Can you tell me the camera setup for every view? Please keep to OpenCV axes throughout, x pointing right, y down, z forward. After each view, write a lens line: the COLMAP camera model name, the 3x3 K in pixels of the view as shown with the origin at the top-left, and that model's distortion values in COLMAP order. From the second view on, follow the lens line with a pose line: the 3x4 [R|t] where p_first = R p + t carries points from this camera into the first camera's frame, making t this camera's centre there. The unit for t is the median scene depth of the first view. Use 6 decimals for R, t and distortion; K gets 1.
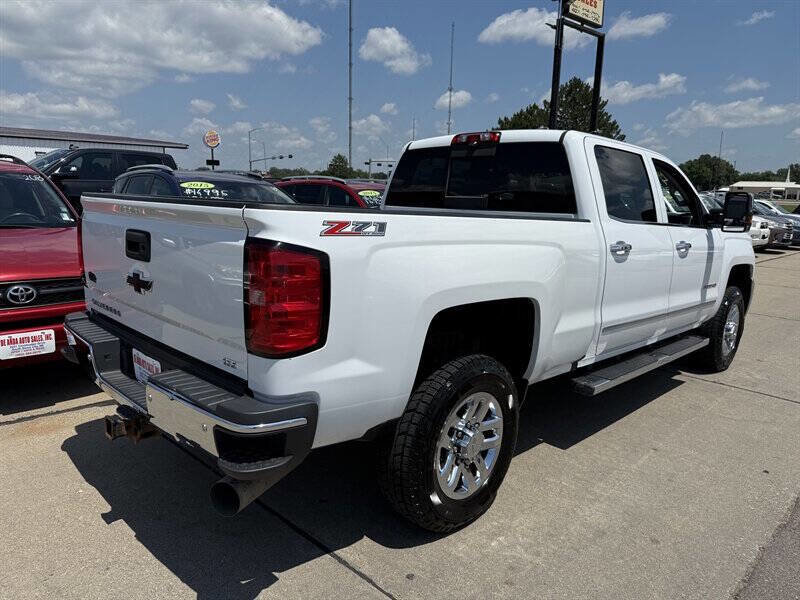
lens RADIAL K [[577.7, 0, 404.5], [0, 577.7, 287.1], [0, 0, 1]] dist [0.039116, -0.049782]
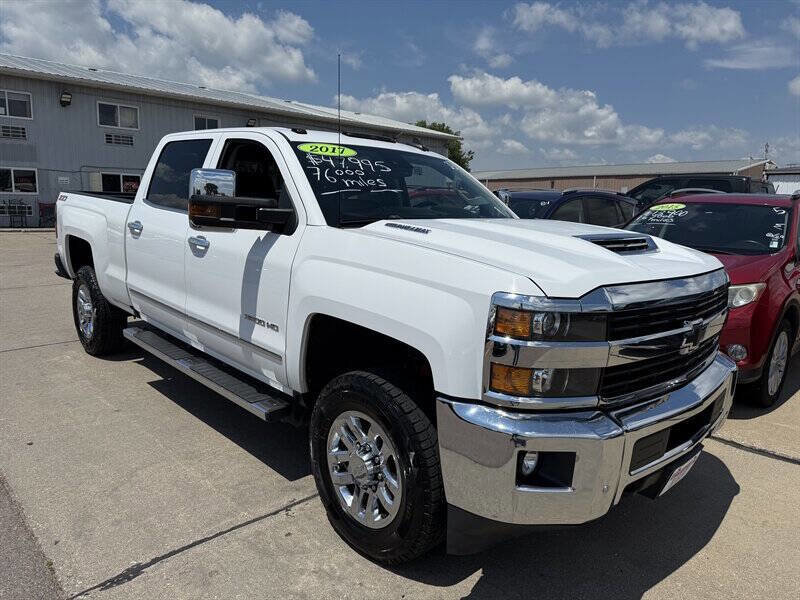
lens RADIAL K [[577.7, 0, 401.4], [0, 577.7, 307.9], [0, 0, 1]] dist [0.039116, -0.049782]
pose [[-0.045066, 0.149737, -0.987698, 0.070561], [-0.196987, 0.967958, 0.155732, -0.009027], [0.979370, 0.201582, -0.014125, 0.072291]]
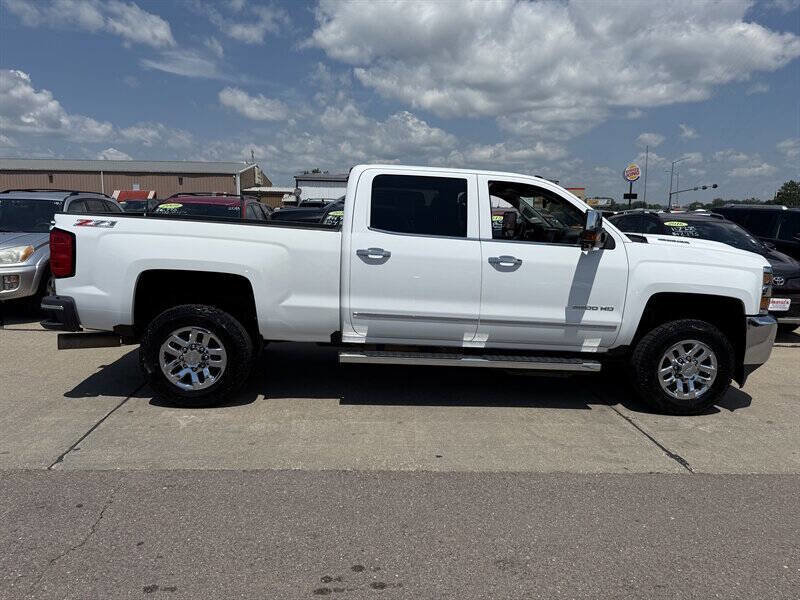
lens RADIAL K [[577.7, 0, 400.8], [0, 577.7, 300.5], [0, 0, 1]] dist [0.039116, -0.049782]
pose [[0.741479, 0.090915, -0.664789, 0.057689], [-0.114405, 0.993400, 0.008253, 0.000863], [0.661151, 0.069936, 0.746986, 0.004624]]
